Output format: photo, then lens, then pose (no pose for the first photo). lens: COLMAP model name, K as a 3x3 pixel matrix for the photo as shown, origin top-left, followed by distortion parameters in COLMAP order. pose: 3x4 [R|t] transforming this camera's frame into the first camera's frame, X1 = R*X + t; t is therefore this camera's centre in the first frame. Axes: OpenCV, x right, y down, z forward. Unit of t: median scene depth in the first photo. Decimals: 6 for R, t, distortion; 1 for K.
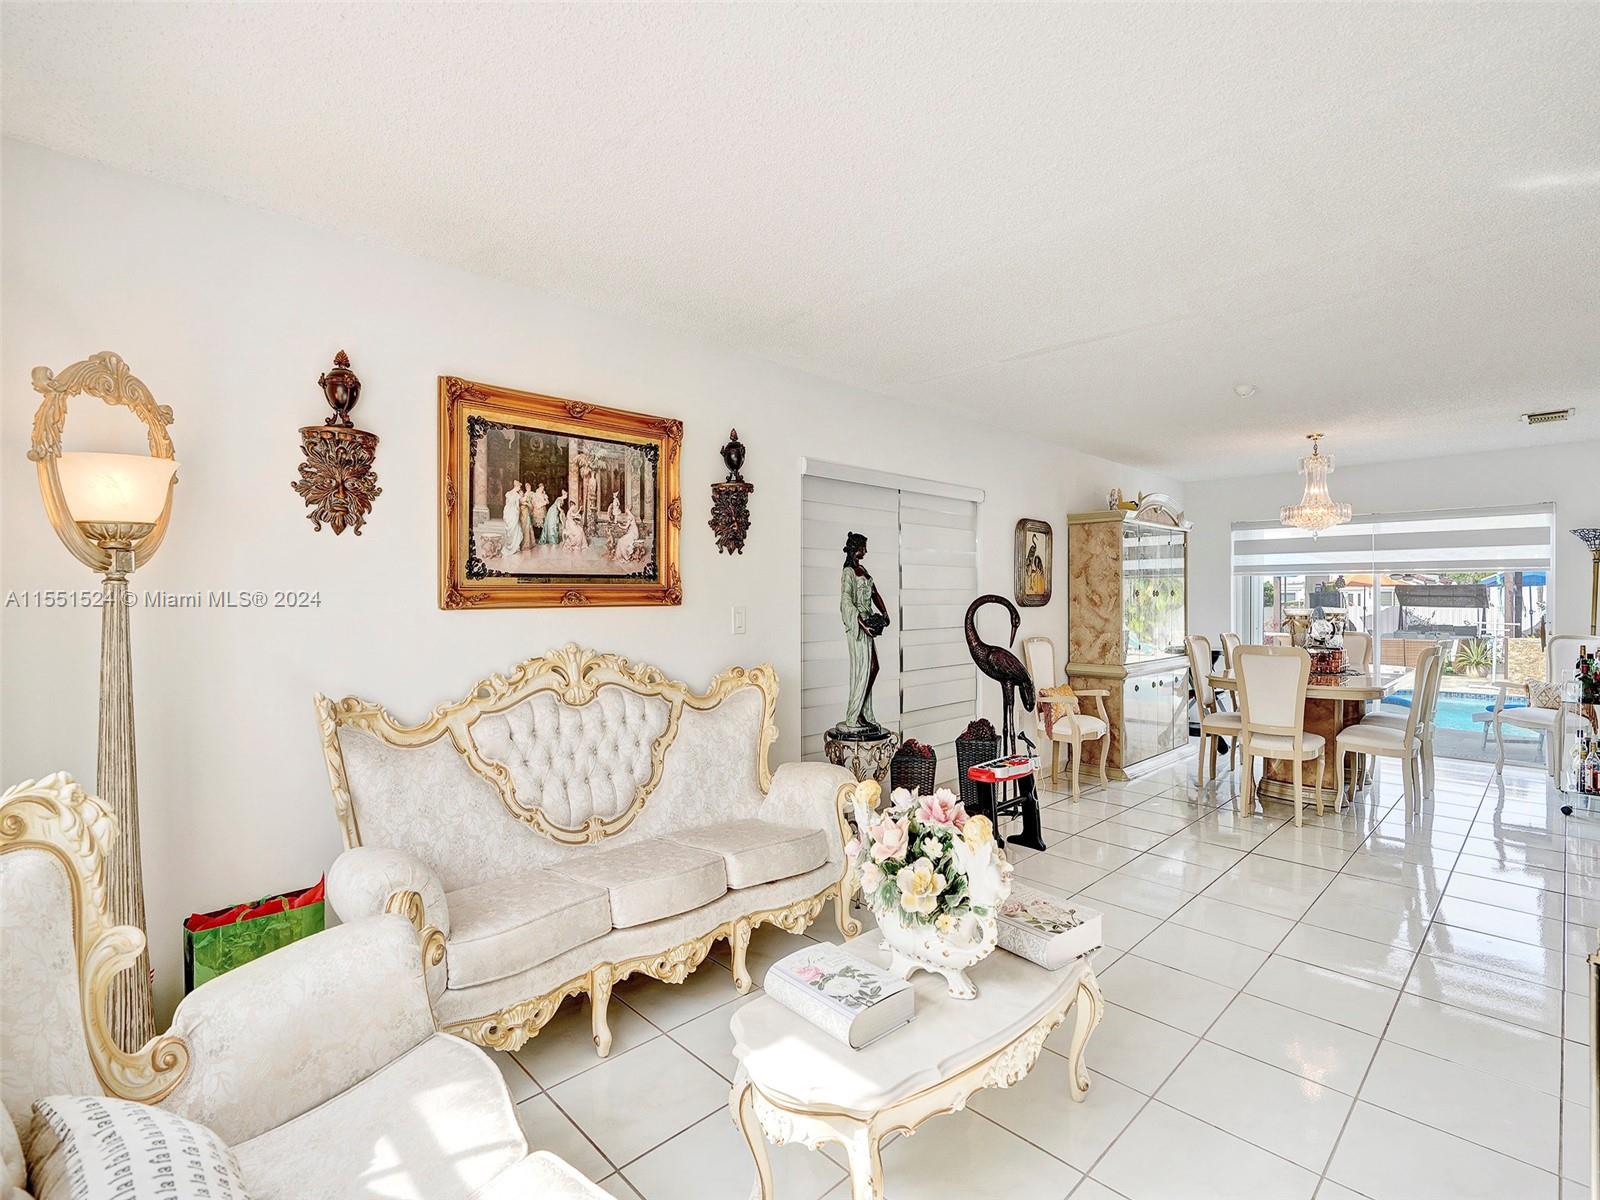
lens RADIAL K [[741.5, 0, 806.1], [0, 741.5, 592.3], [0, 0, 1]] dist [-0.002916, -0.000477]
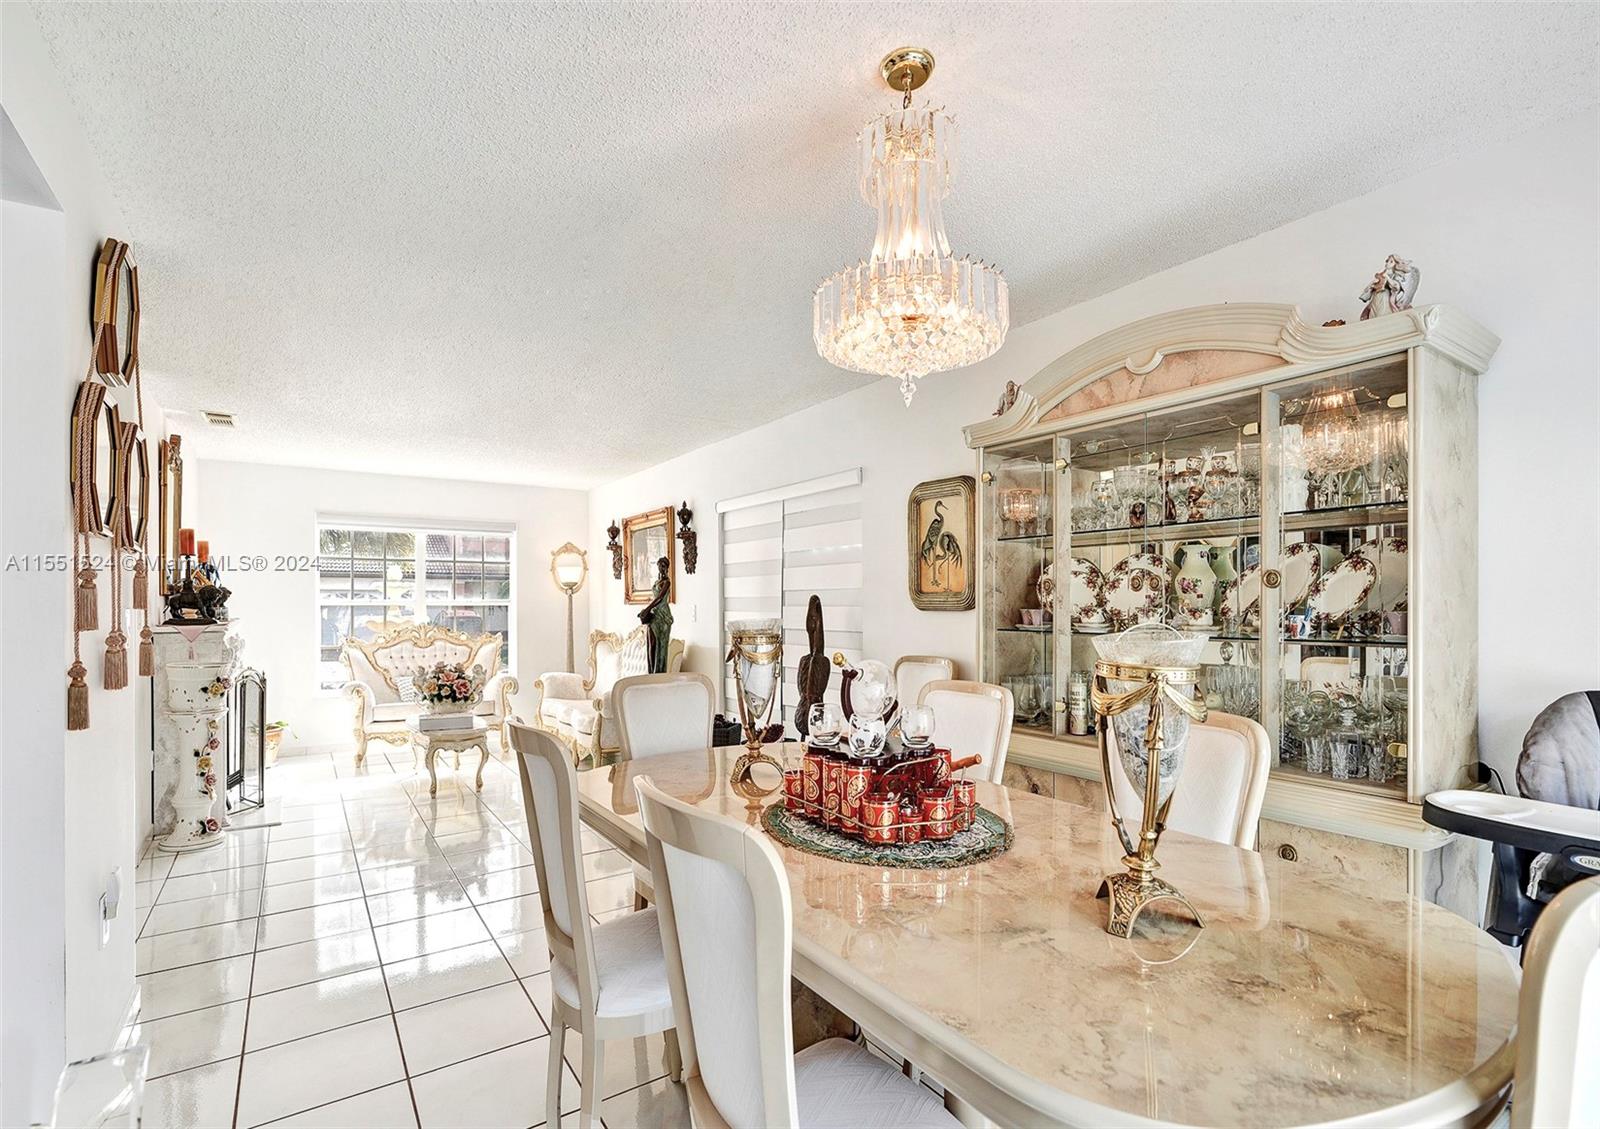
lens RADIAL K [[752.2, 0, 802.2], [0, 752.2, 603.9], [0, 0, 1]] dist [-0.000049, 0.000009]
pose [[-0.173589, 0.001948, -0.984816, 1.002303], [0.007642, 0.999971, 0.000631, 0.012297], [0.984788, -0.007416, -0.173599, 1.005251]]
